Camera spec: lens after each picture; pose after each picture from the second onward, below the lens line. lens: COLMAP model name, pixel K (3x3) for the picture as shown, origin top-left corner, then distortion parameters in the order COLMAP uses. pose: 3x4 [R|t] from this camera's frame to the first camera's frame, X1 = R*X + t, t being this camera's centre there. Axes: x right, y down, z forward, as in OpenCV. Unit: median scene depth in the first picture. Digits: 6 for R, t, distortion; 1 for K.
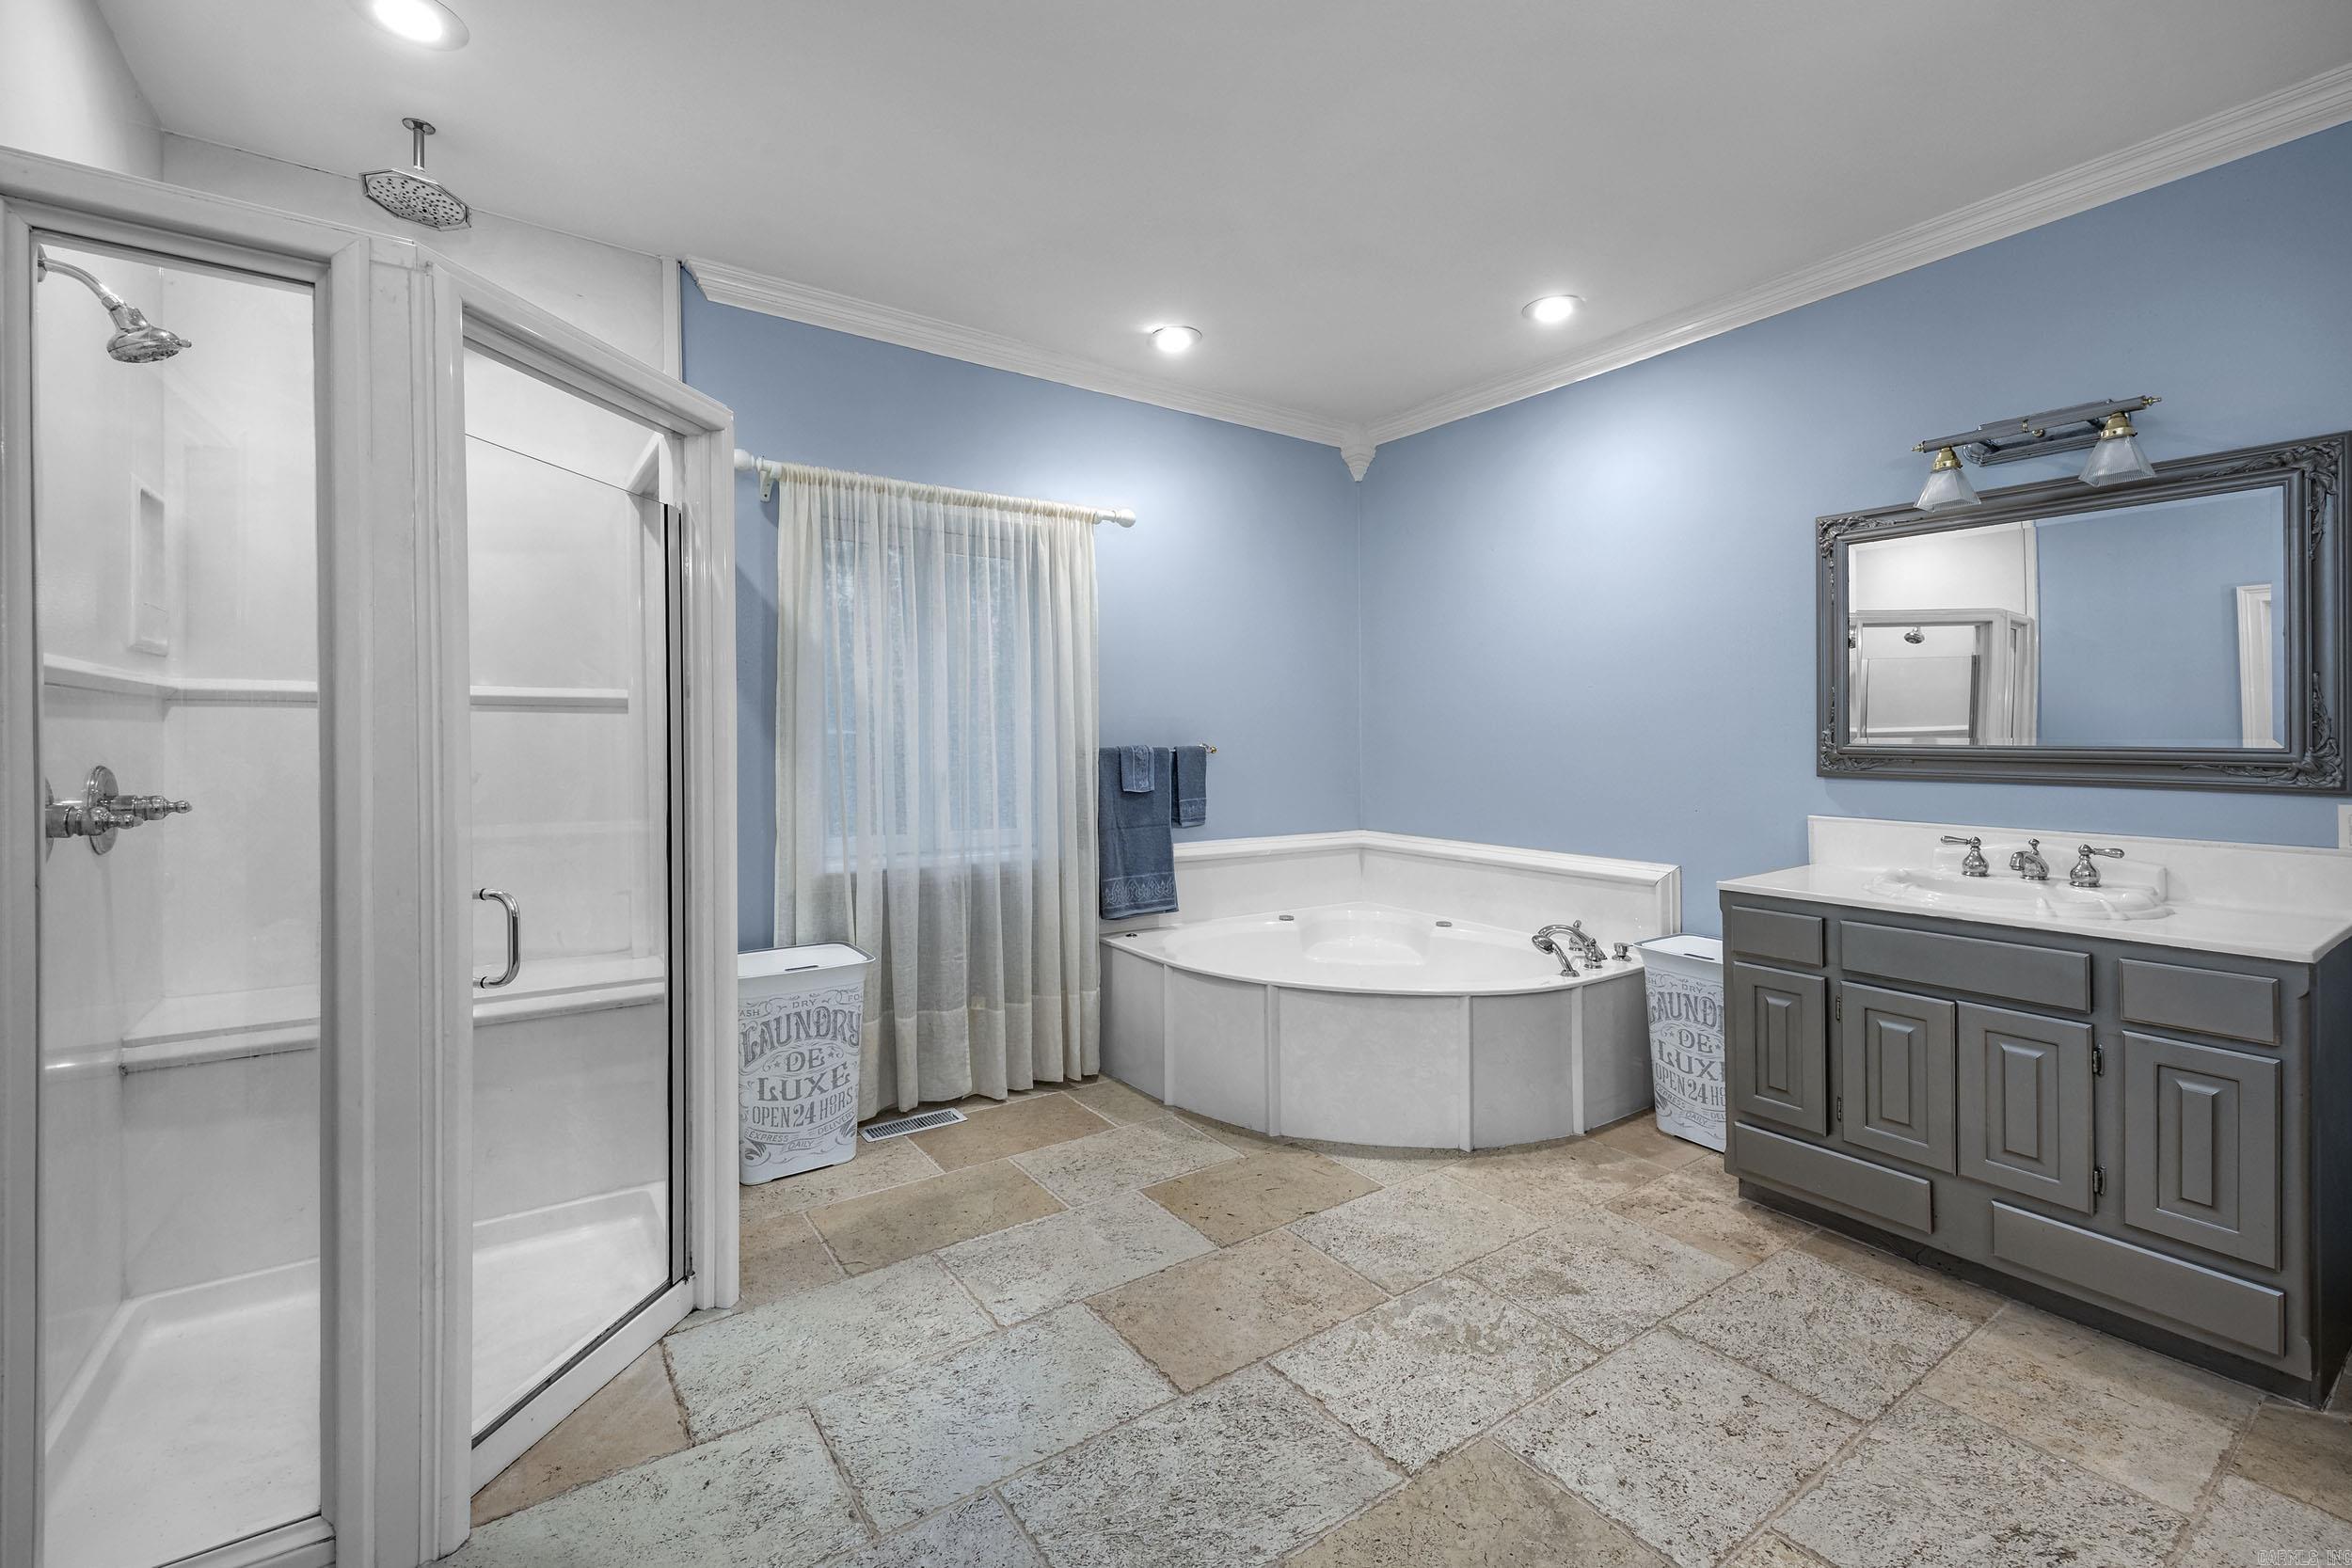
lens RADIAL K [[1013.6, 0, 1178.6], [0, 1013.6, 744.9], [0, 0, 1]] dist [0.007075, 0.000054]
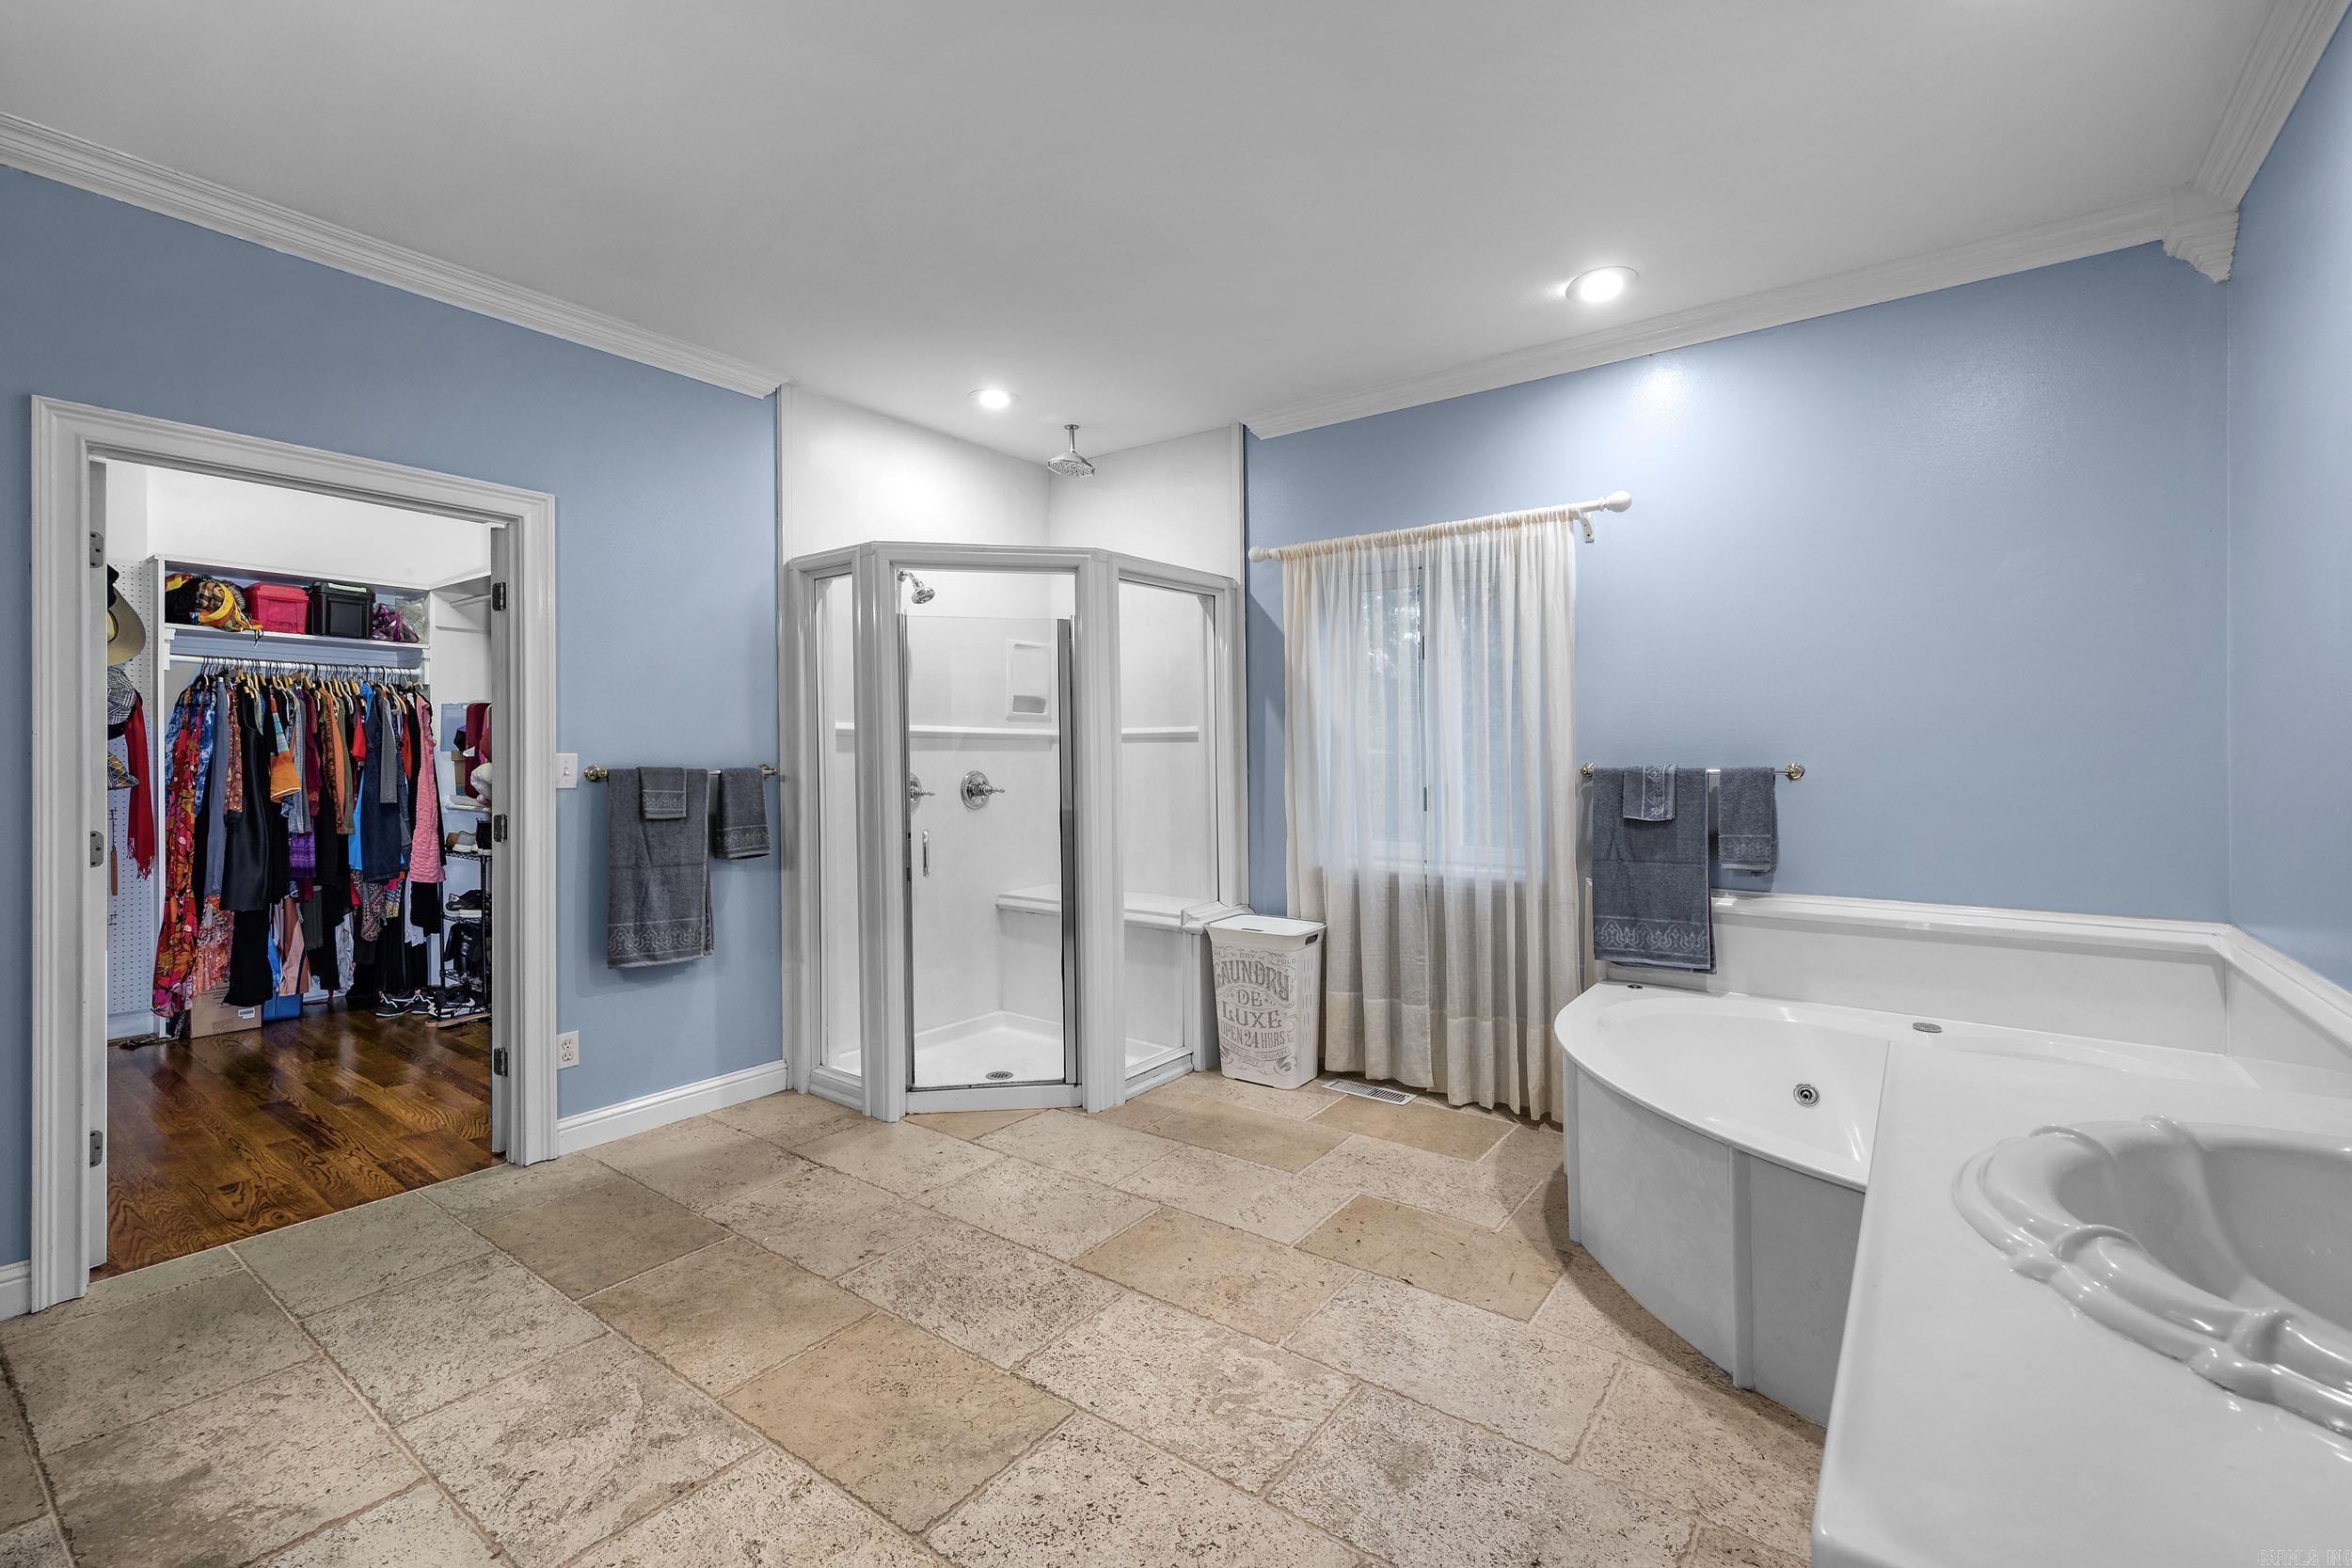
lens RADIAL K [[993.8, 0, 1176.0], [0, 993.8, 784.0], [0, 0, 1]] dist [0.008520, 0.000049]
pose [[0.321225, 0.022828, -0.946728, 0.790647], [-0.003254, 0.999730, 0.023002, -0.002340], [0.946997, -0.004308, 0.321212, 0.460613]]
